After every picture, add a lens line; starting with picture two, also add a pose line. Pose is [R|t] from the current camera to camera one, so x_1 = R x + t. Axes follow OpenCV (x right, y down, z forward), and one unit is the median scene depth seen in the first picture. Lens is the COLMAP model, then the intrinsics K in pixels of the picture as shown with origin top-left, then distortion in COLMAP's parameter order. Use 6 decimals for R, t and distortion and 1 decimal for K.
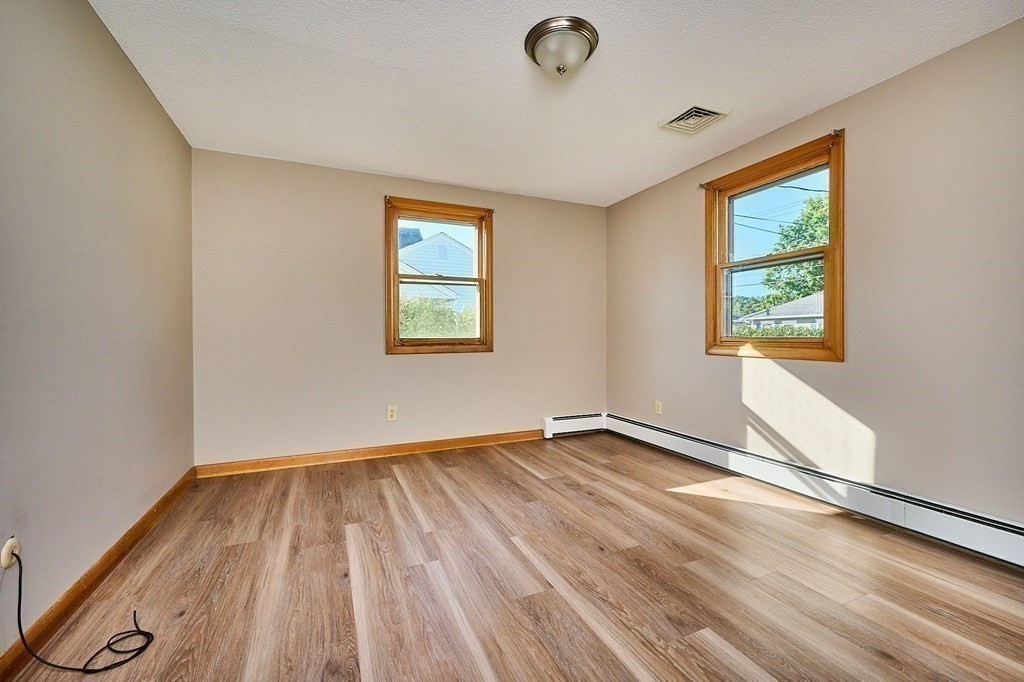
lens RADIAL K [[419.5, 0, 517.1], [0, 419.5, 337.4], [0, 0, 1]] dist [-0.000883, 0.000084]
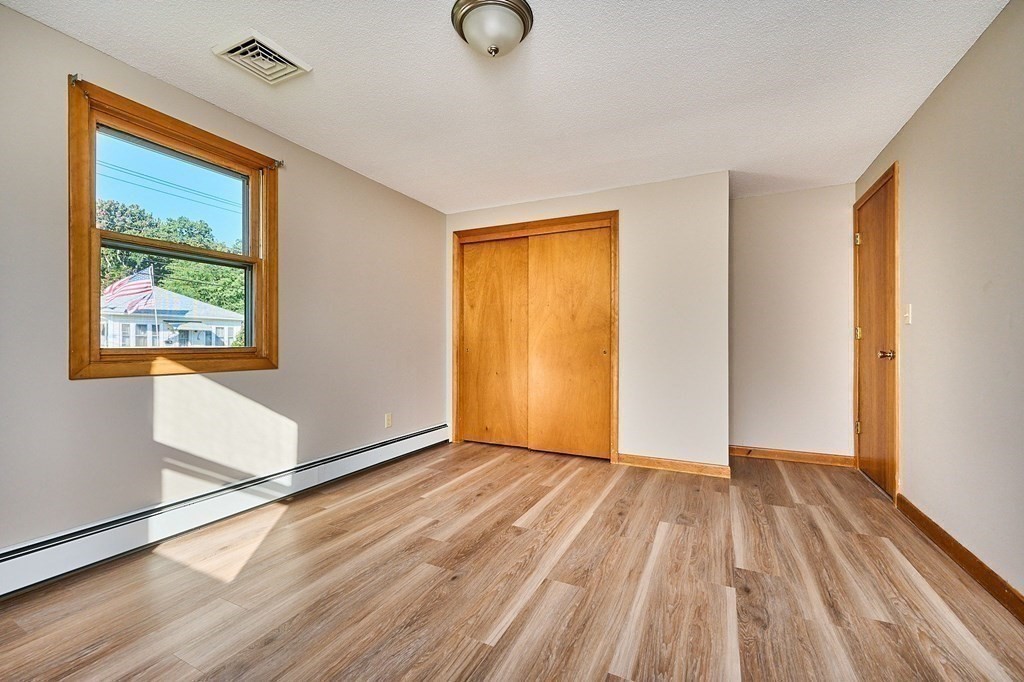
lens RADIAL K [[419.5, 0, 517.1], [0, 419.5, 337.4], [0, 0, 1]] dist [-0.000883, 0.000084]
pose [[-0.636983, 0.012357, 0.770779, -0.519484], [0.004863, 0.999916, -0.012012, -0.008380], [-0.770863, -0.003903, -0.636989, 1.285029]]
